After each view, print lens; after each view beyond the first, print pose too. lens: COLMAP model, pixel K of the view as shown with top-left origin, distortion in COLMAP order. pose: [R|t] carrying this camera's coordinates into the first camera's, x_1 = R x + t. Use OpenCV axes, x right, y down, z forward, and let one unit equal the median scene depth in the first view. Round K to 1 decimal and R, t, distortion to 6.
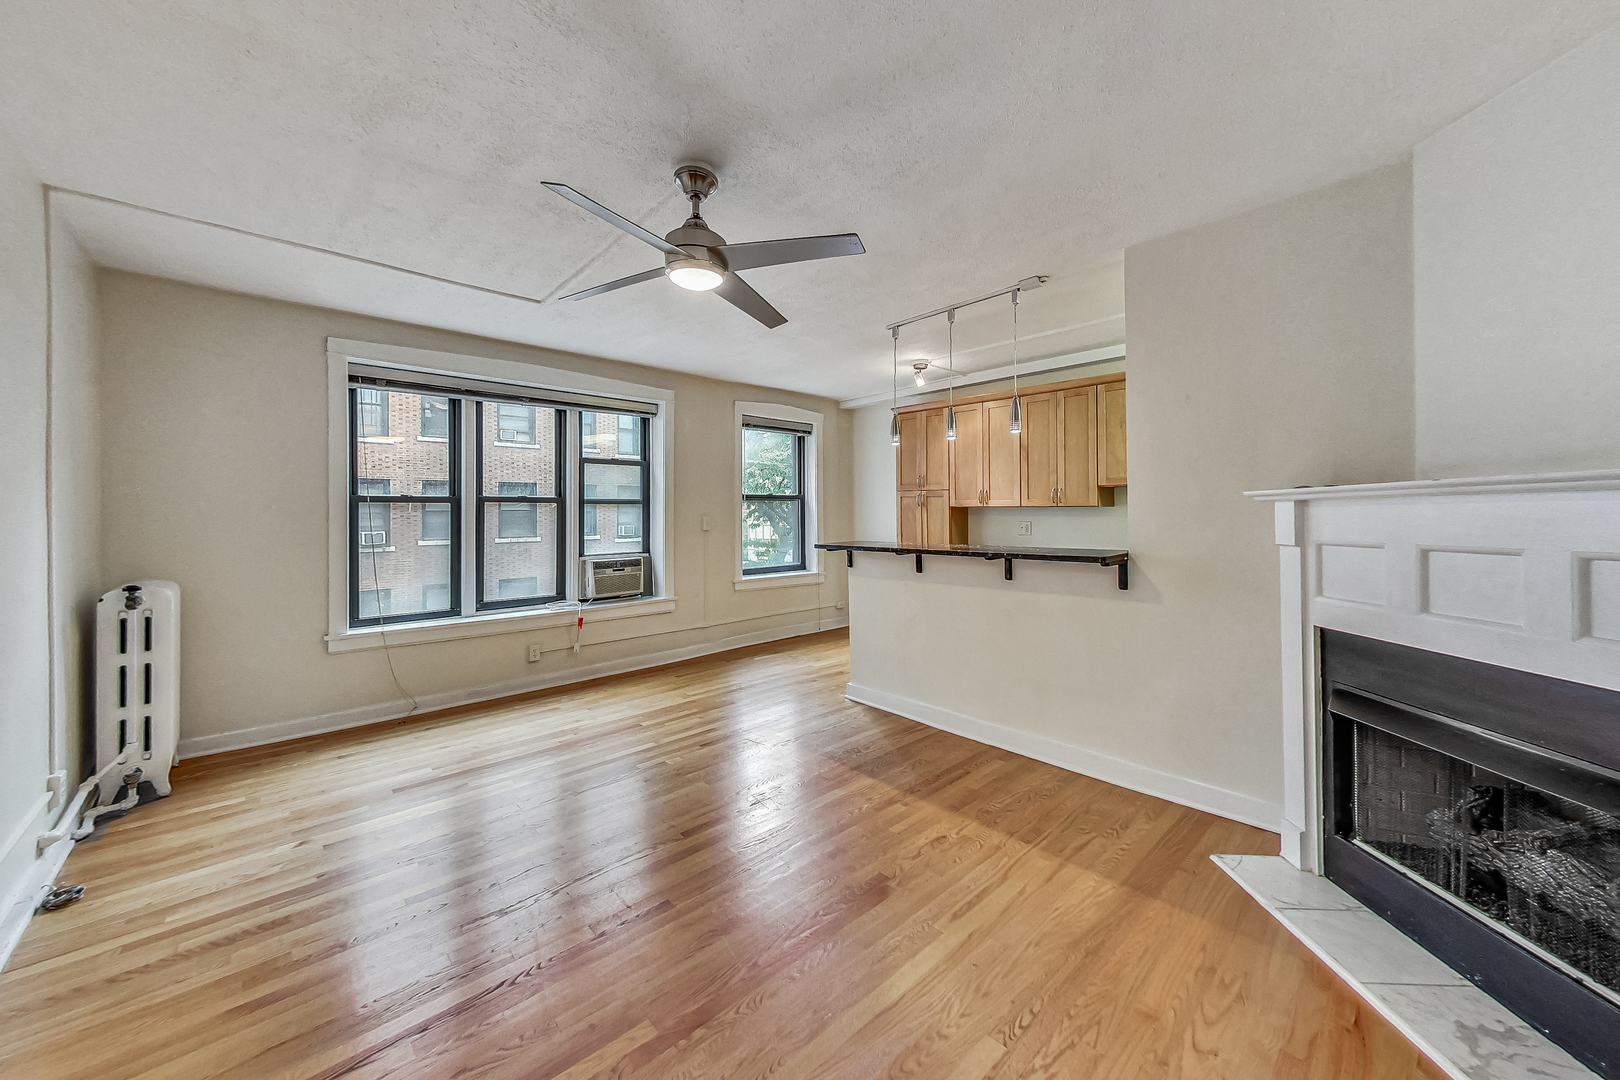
lens RADIAL K [[595.9, 0, 809.5], [0, 595.9, 510.6], [0, 0, 1]] dist [0.001304, 0.000145]
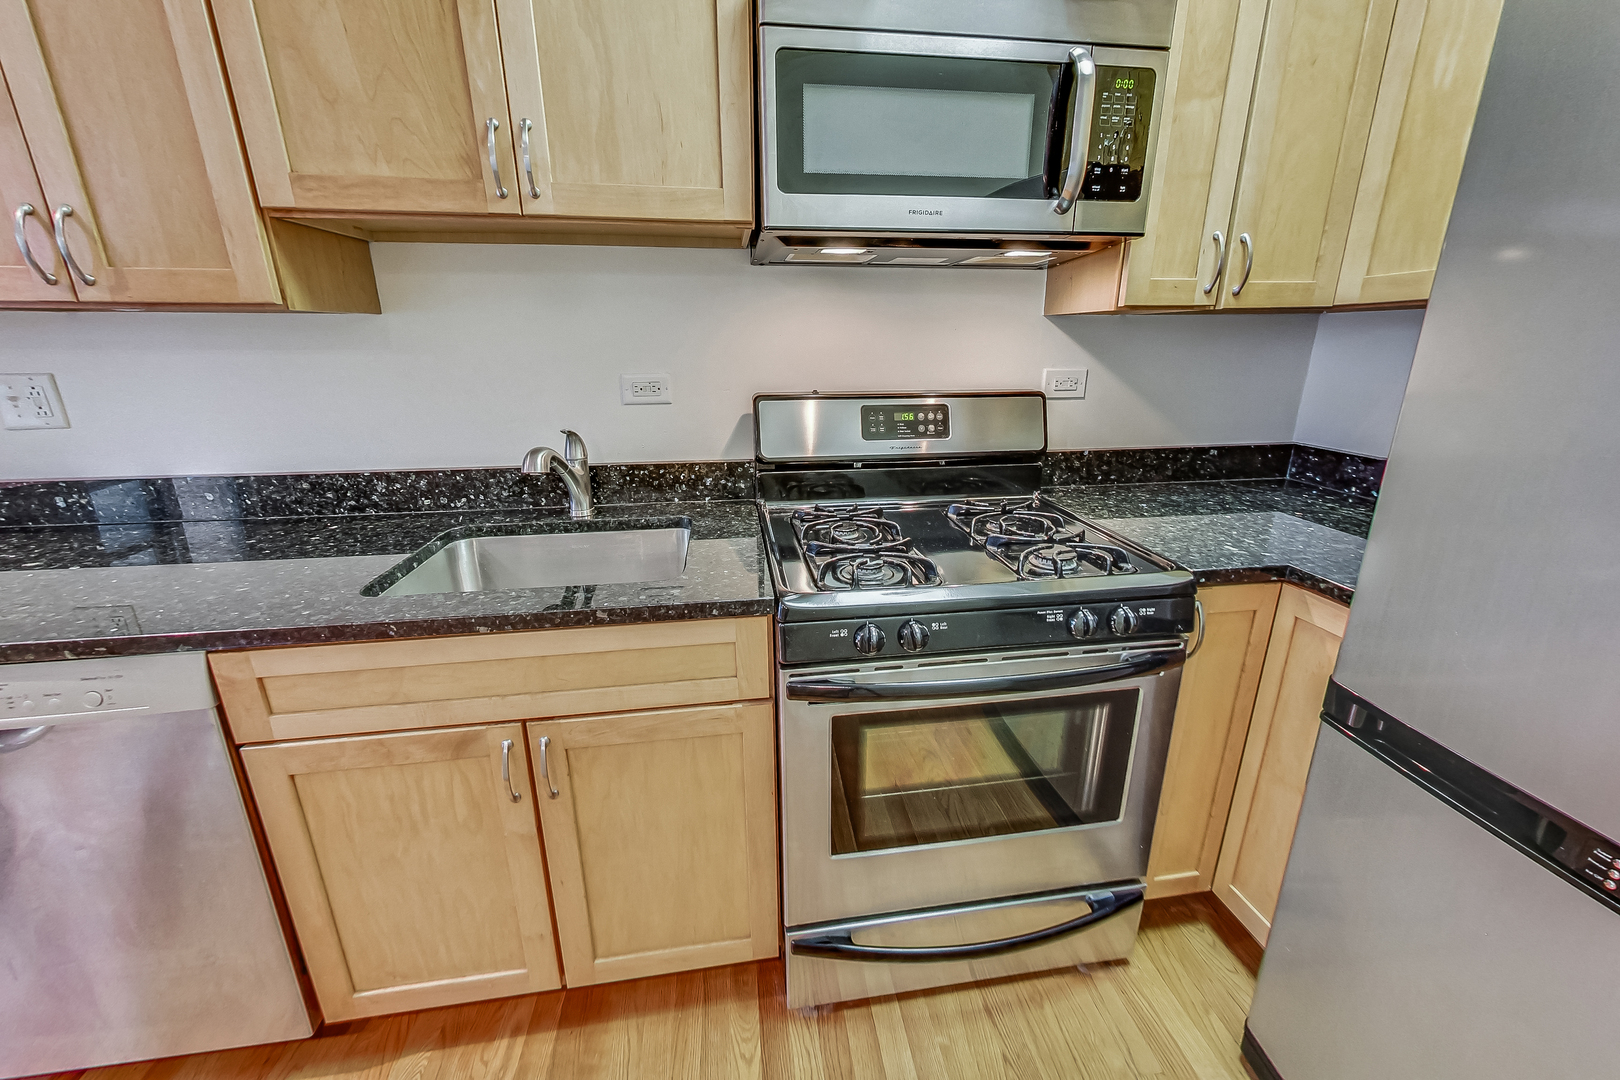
lens RADIAL K [[595.9, 0, 809.5], [0, 595.9, 510.6], [0, 0, 1]] dist [0.001304, 0.000145]
pose [[0.570872, -0.222020, 0.790451, 0.542548], [-0.005291, 0.961729, 0.273950, 0.005947], [-0.821022, -0.160573, 0.547850, 0.943422]]
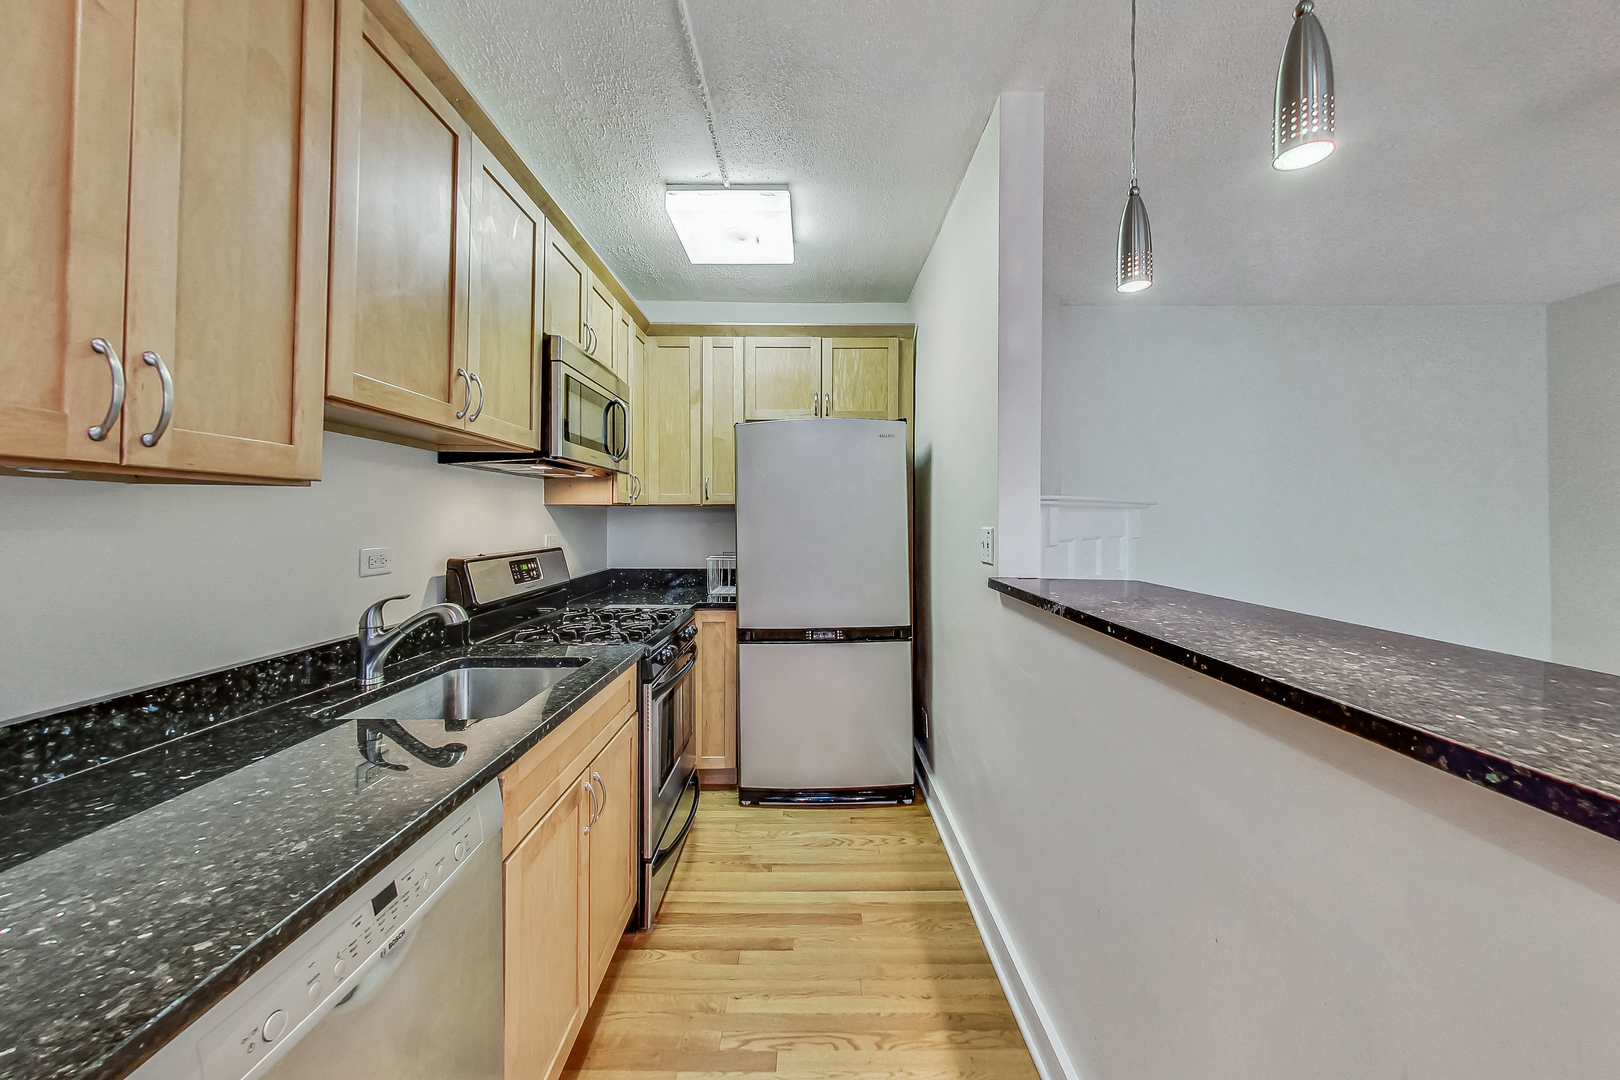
lens RADIAL K [[595.9, 0, 809.5], [0, 595.9, 510.6], [0, 0, 1]] dist [0.001304, 0.000145]
pose [[-0.733747, 0.018383, 0.679175, 0.248715], [0.003182, 0.999716, -0.023621, 0.012588], [-0.679416, -0.015171, -0.733597, 1.424162]]
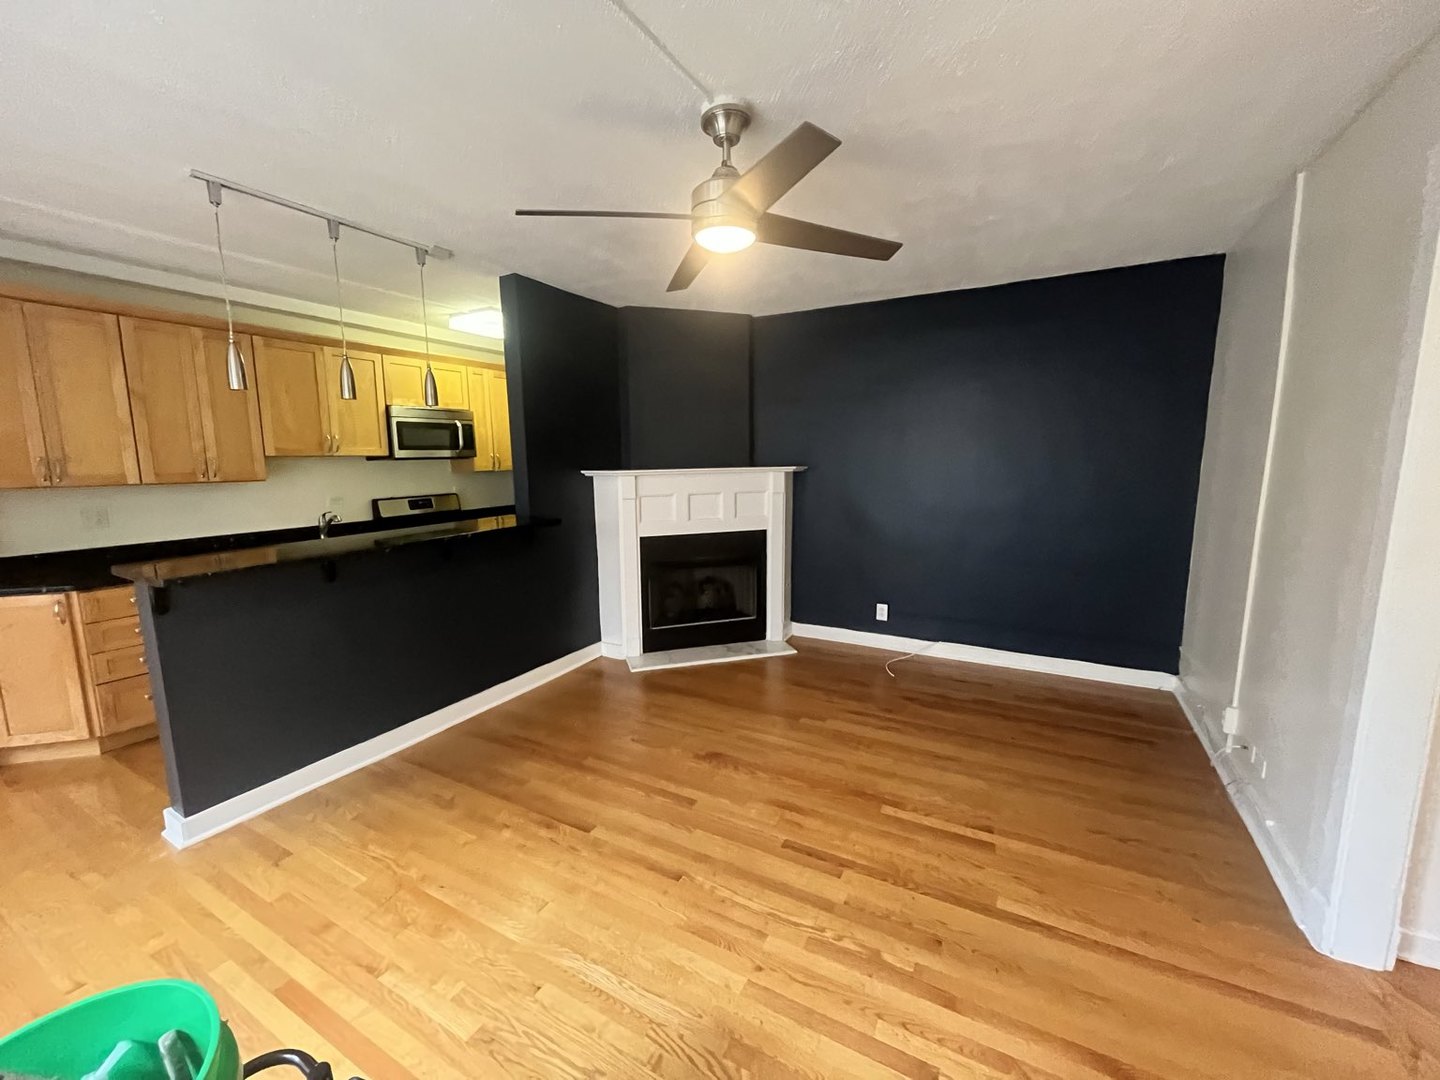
lens RADIAL K [[581.7, 0, 716.1], [0, 581.7, 540.6], [0, 0, 1]] dist [-0.001937, -0.000191]
pose [[-0.312538, -0.129512, 0.941035, -0.717540], [0.008512, 0.990240, 0.139111, -0.044519], [-0.949867, 0.051488, -0.308385, 0.884168]]
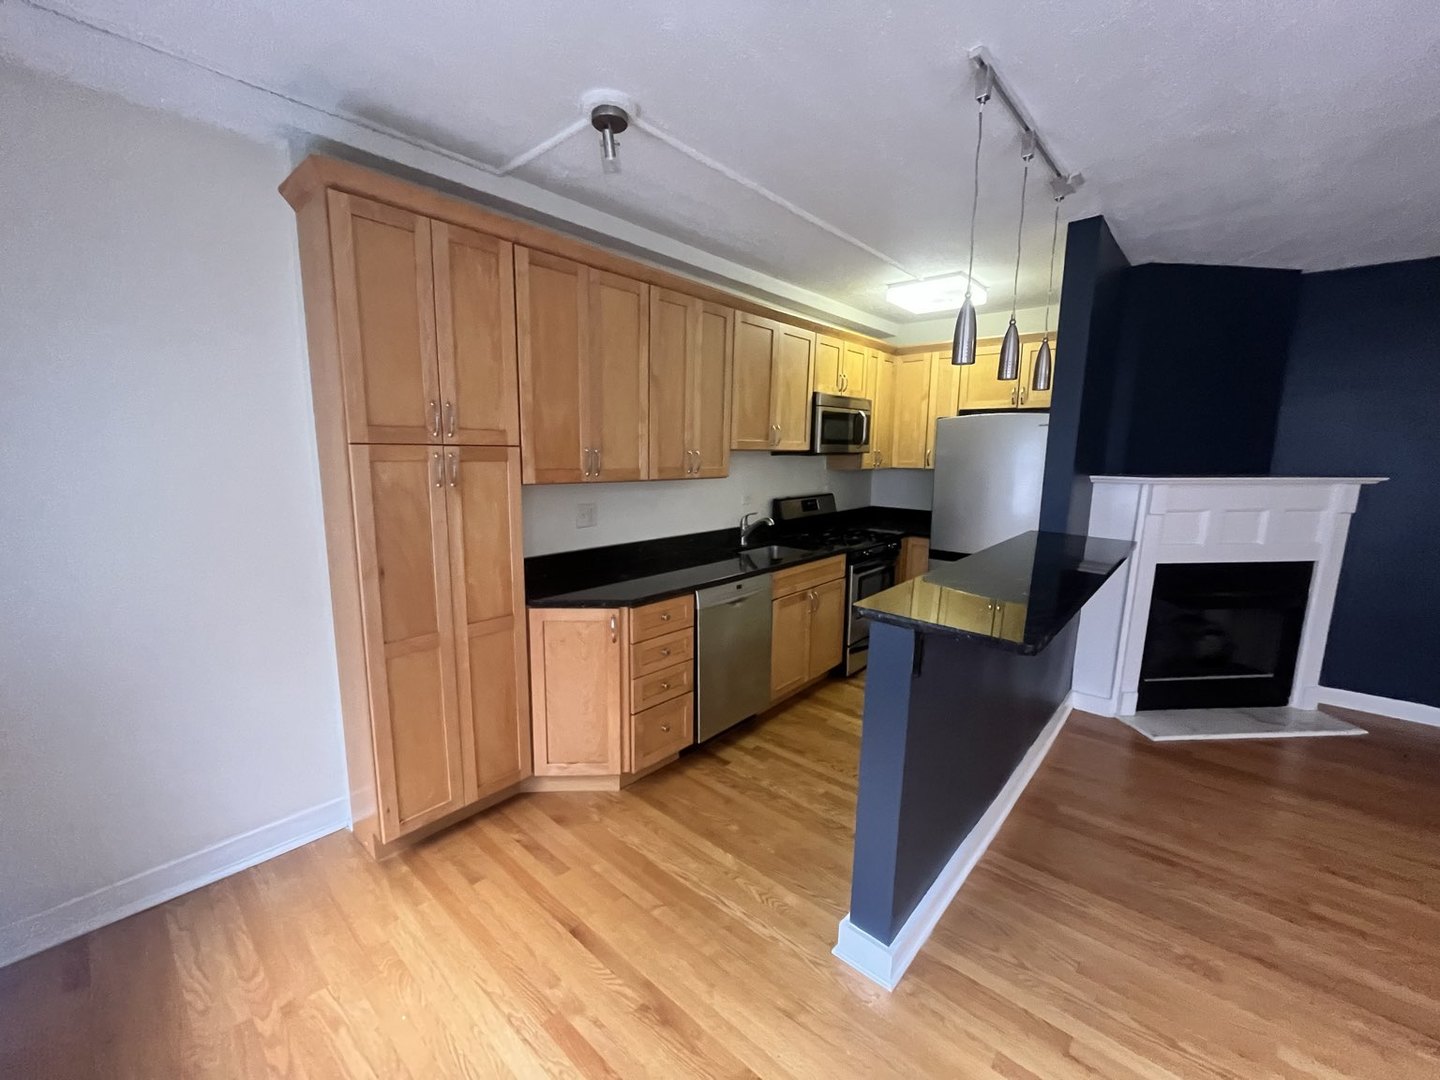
lens RADIAL K [[581.7, 0, 716.1], [0, 581.7, 540.6], [0, 0, 1]] dist [-0.001937, -0.000191]
pose [[-0.103987, -0.150978, 0.983053, -0.343059], [-0.013244, 0.988534, 0.150419, -0.052694], [-0.994490, 0.002622, -0.104794, 1.494622]]
